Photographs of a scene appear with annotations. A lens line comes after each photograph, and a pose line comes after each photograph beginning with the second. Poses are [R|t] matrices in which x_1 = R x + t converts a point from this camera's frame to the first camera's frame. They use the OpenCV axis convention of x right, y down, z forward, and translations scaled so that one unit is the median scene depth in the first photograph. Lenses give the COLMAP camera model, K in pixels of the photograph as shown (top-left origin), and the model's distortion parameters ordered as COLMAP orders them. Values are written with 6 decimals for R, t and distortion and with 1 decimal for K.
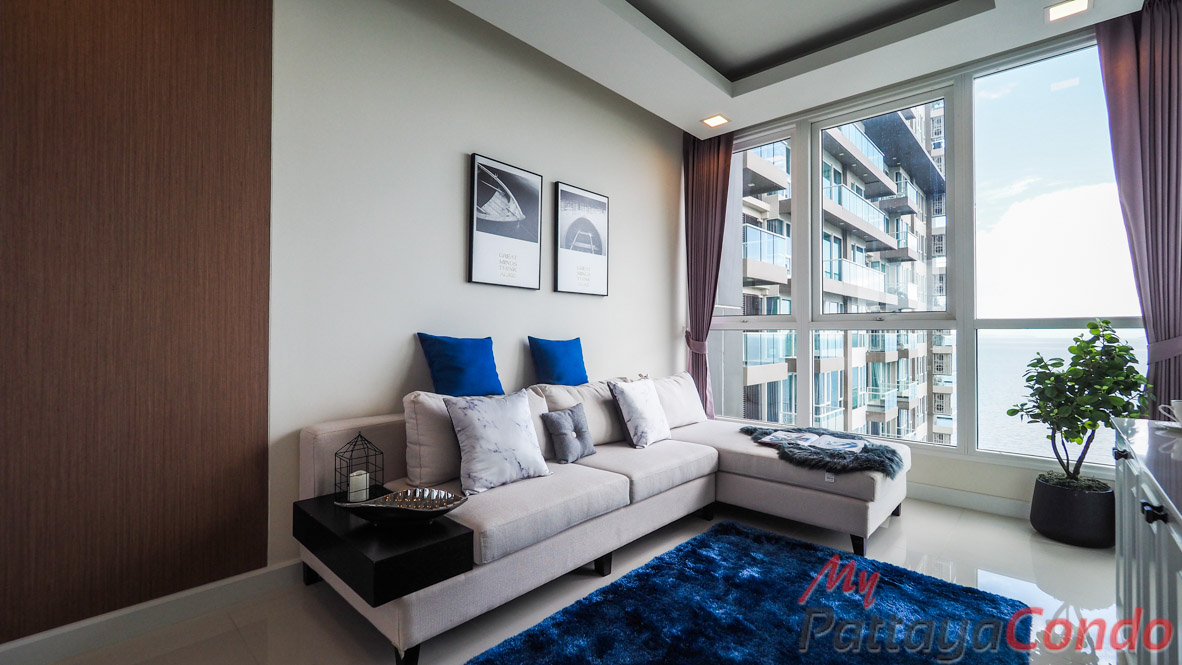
lens RADIAL K [[504.9, 0, 572.7], [0, 504.9, 326.8], [0, 0, 1]] dist [0.000355, 0.000155]
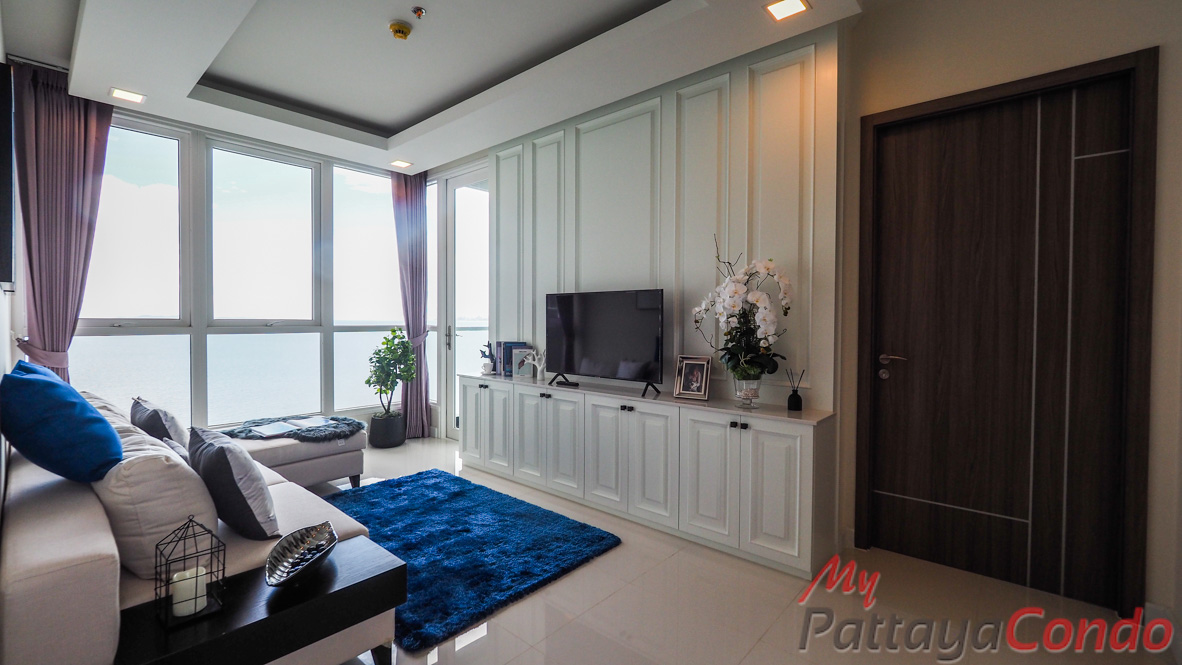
lens RADIAL K [[498.3, 0, 583.1], [0, 498.3, 332.0], [0, 0, 1]] dist [0.001170, 0.000503]
pose [[-0.040275, -0.027492, 0.998810, -0.803724], [-0.018749, 0.999466, 0.026754, -0.055810], [-0.999013, -0.017649, -0.040769, 0.333280]]
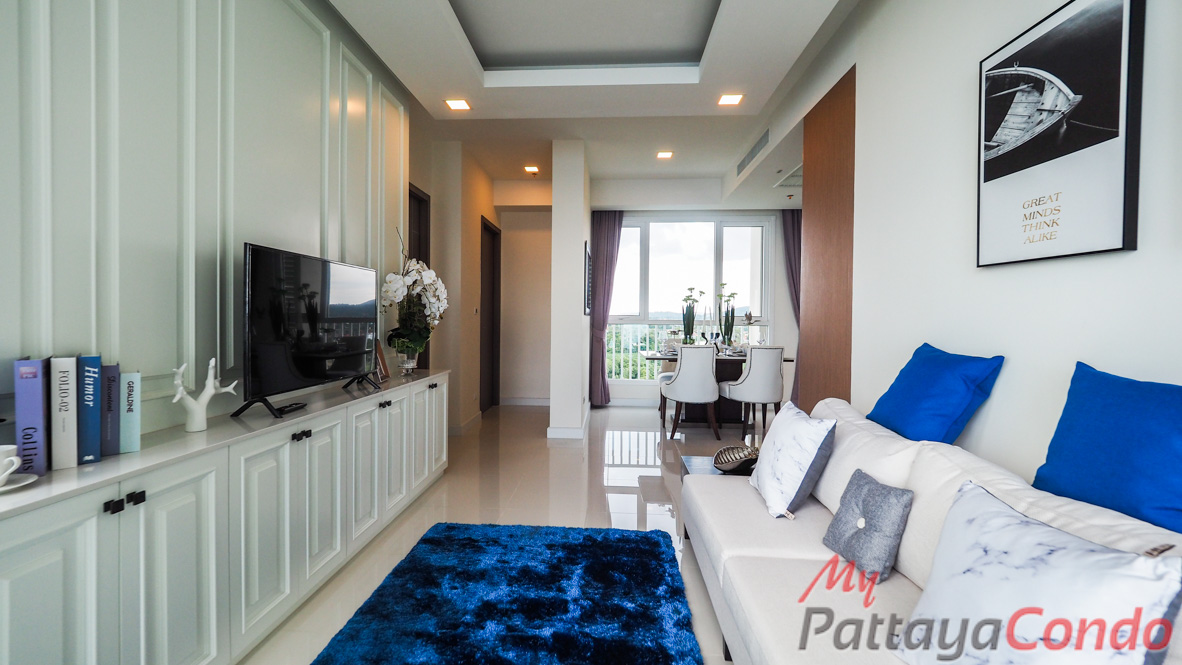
lens RADIAL K [[484.6, 0, 582.2], [0, 484.6, 326.6], [0, 0, 1]] dist [-0.000908, -0.000038]
pose [[-0.762354, 0.000961, -0.647159, 0.570684], [-0.001546, 0.999993, 0.003305, -0.013375], [0.647158, 0.003520, -0.762348, 1.124474]]
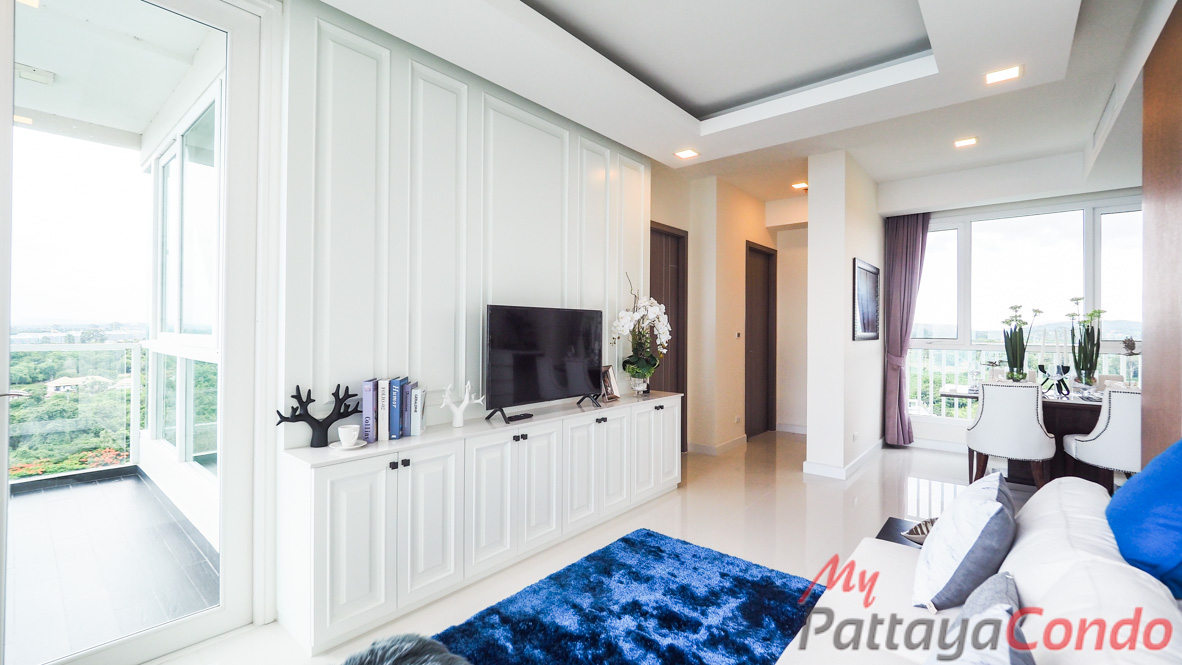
lens RADIAL K [[498.8, 0, 606.2], [0, 498.8, 327.4], [0, 0, 1]] dist [0.001378, -0.000011]
pose [[-0.996811, -0.011046, -0.079033, 0.347601], [-0.009806, 0.999823, -0.016059, -0.060359], [0.079197, -0.015232, -0.996743, 1.343983]]
